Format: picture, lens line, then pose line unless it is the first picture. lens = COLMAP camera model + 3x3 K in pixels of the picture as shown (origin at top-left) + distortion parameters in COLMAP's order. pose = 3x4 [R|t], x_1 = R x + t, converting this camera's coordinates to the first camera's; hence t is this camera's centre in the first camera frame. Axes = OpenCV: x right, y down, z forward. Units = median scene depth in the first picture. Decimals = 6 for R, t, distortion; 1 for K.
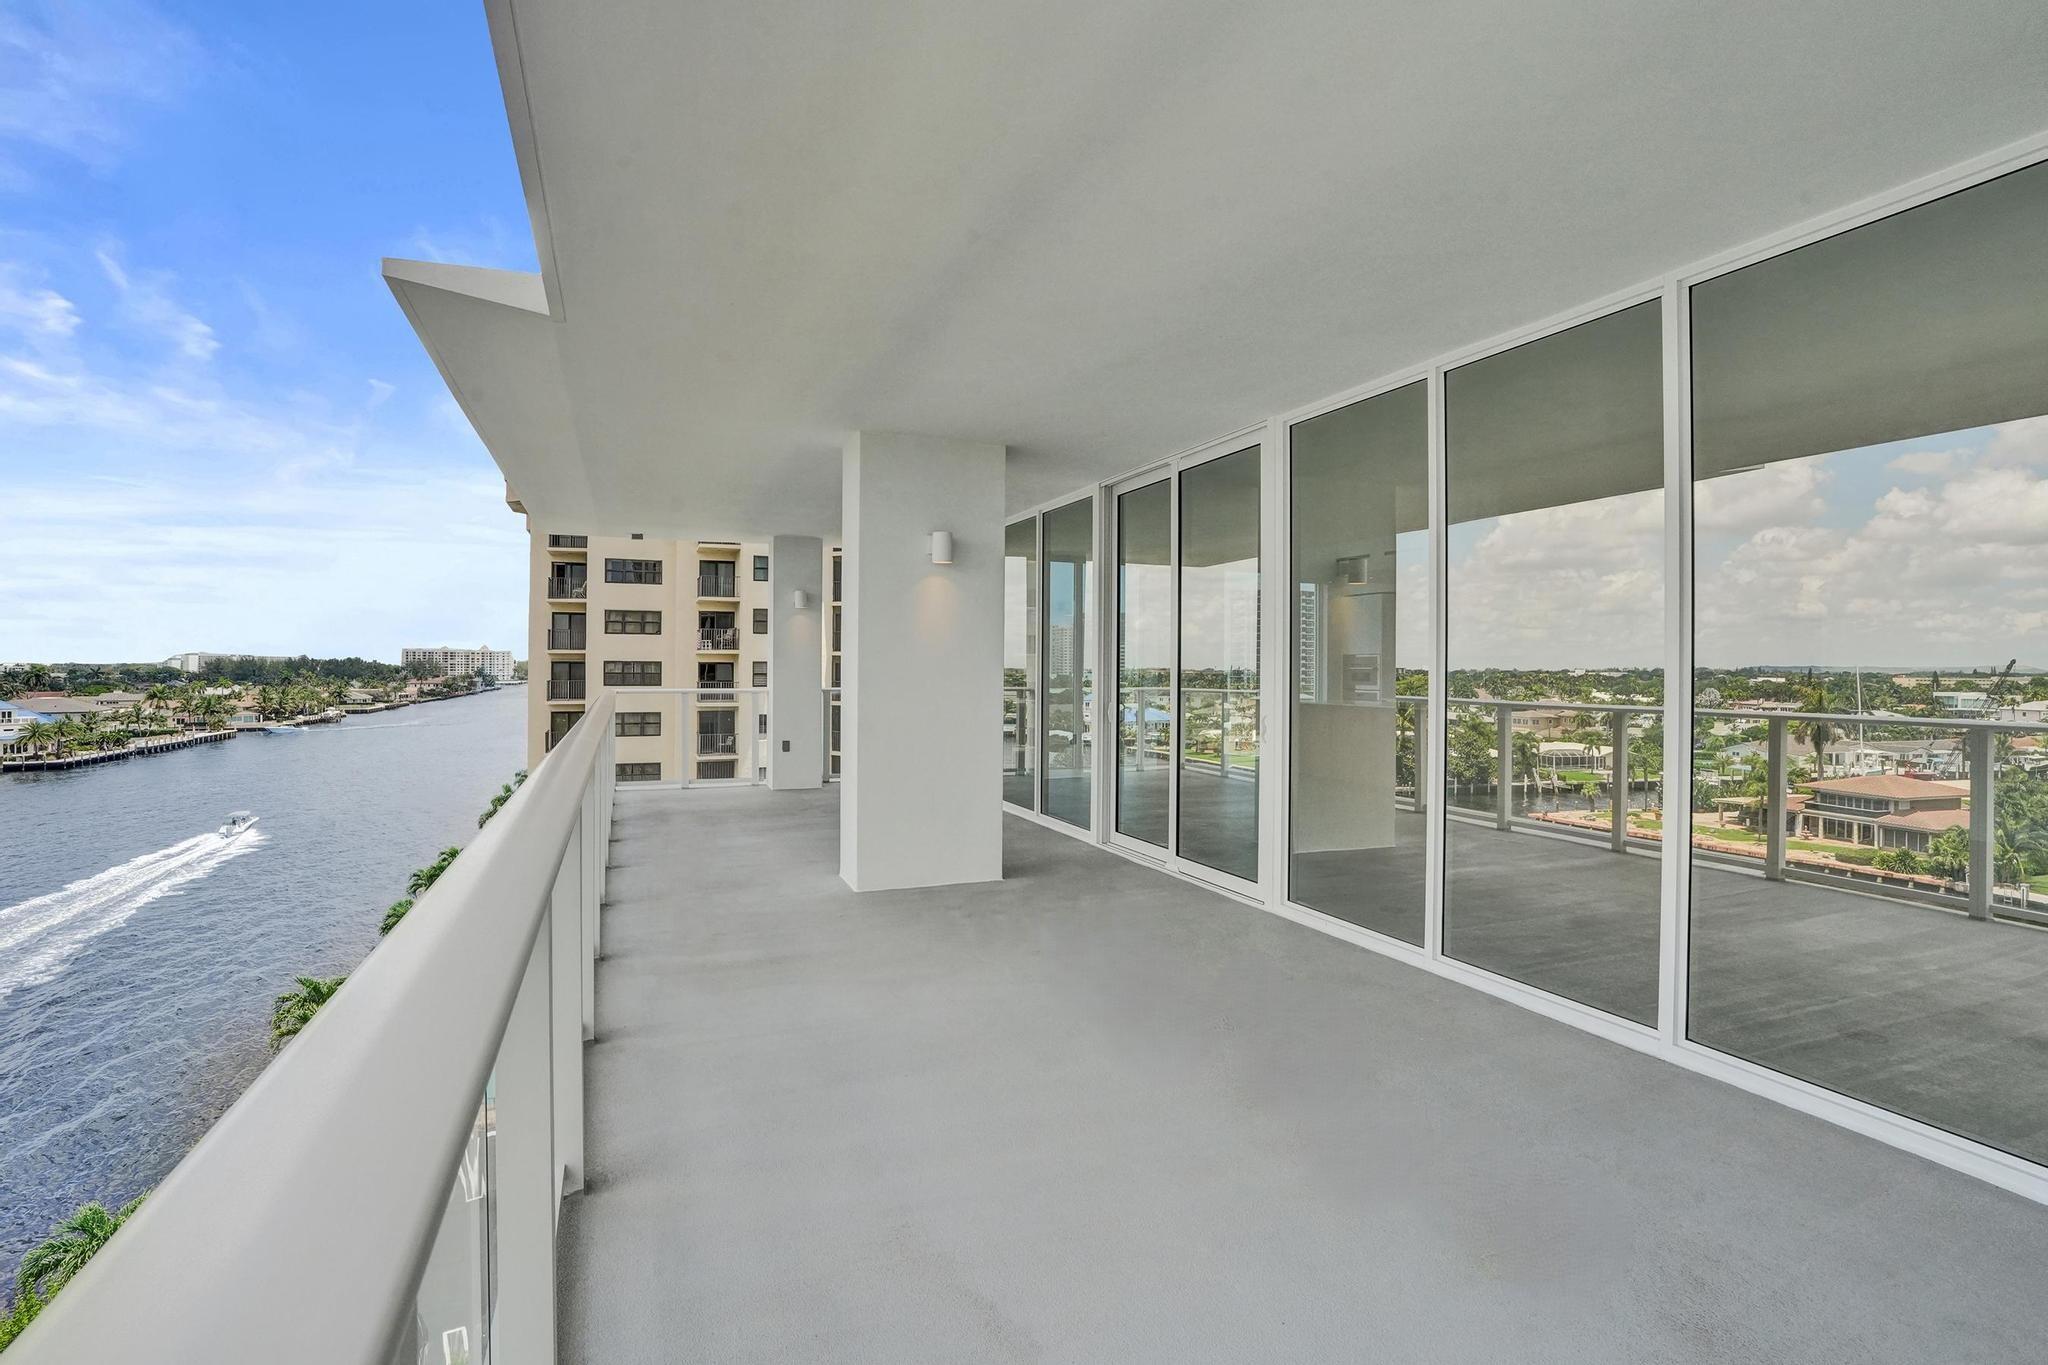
lens RADIAL K [[958.9, 0, 1022.9], [0, 958.9, 677.4], [0, 0, 1]] dist [-0.065810, 0.021987]
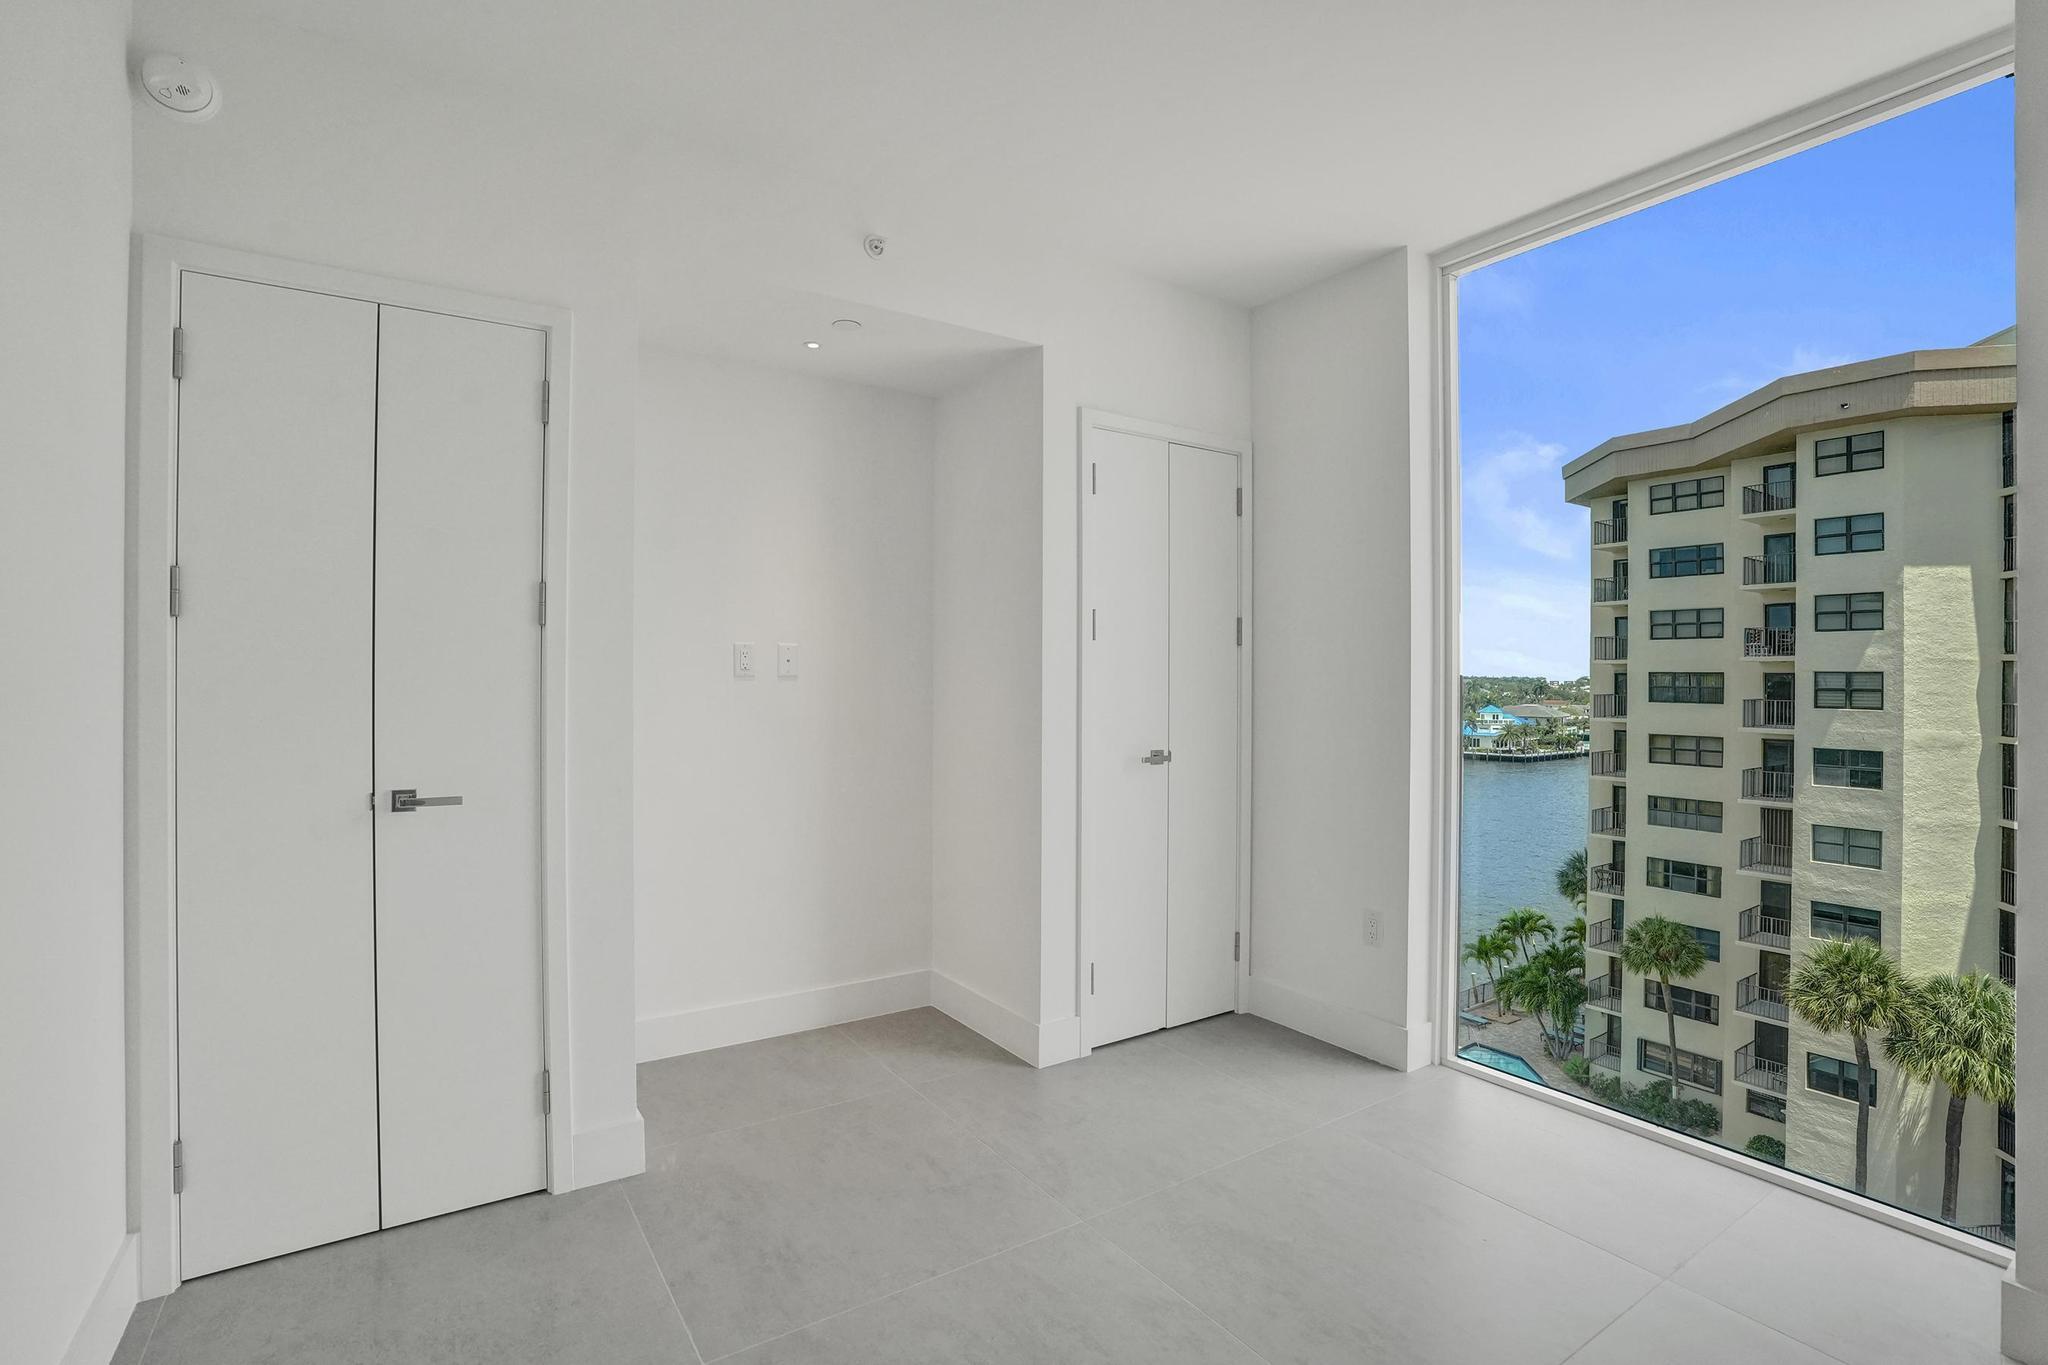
lens RADIAL K [[958.9, 0, 1014.5], [0, 958.9, 671.7], [0, 0, 1]] dist [-0.065810, 0.021987]
pose [[0.178844, -0.007326, -0.983850, 0.082821], [-0.013633, 0.999858, -0.009923, -0.000597], [0.983783, 0.015188, 0.178719, 0.091952]]
